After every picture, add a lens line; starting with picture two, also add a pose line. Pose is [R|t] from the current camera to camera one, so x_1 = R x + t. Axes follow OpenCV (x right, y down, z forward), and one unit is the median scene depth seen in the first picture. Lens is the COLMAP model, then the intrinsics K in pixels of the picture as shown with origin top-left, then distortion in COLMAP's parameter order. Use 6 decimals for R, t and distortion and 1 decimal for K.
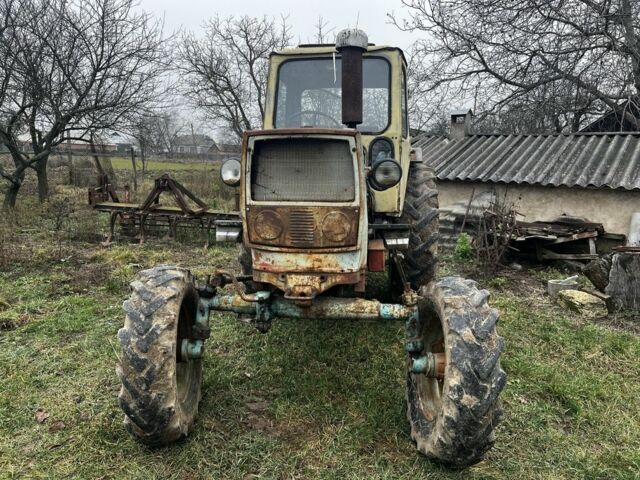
lens RADIAL K [[473.1, 0, 320.0], [0, 473.1, 240.0], [0, 0, 1]] dist [0.059010, -0.071306]
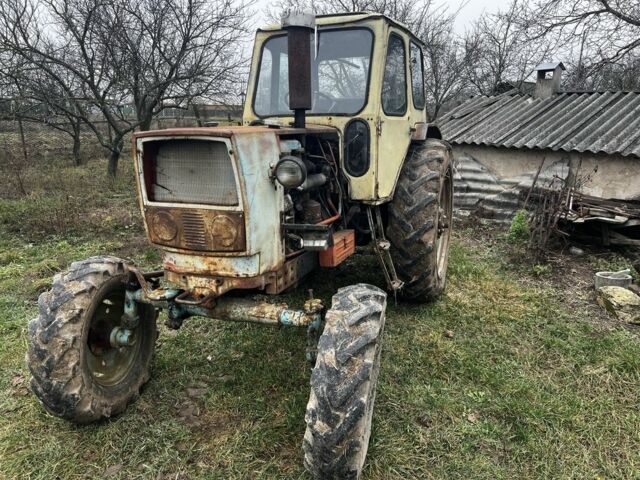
lens RADIAL K [[473.1, 0, 320.0], [0, 473.1, 240.0], [0, 0, 1]] dist [0.059010, -0.071306]
pose [[0.970538, 0.037940, -0.237941, 0.436171], [-0.016723, 0.995751, 0.090561, -0.096552], [0.240366, -0.083913, 0.967048, 0.105498]]
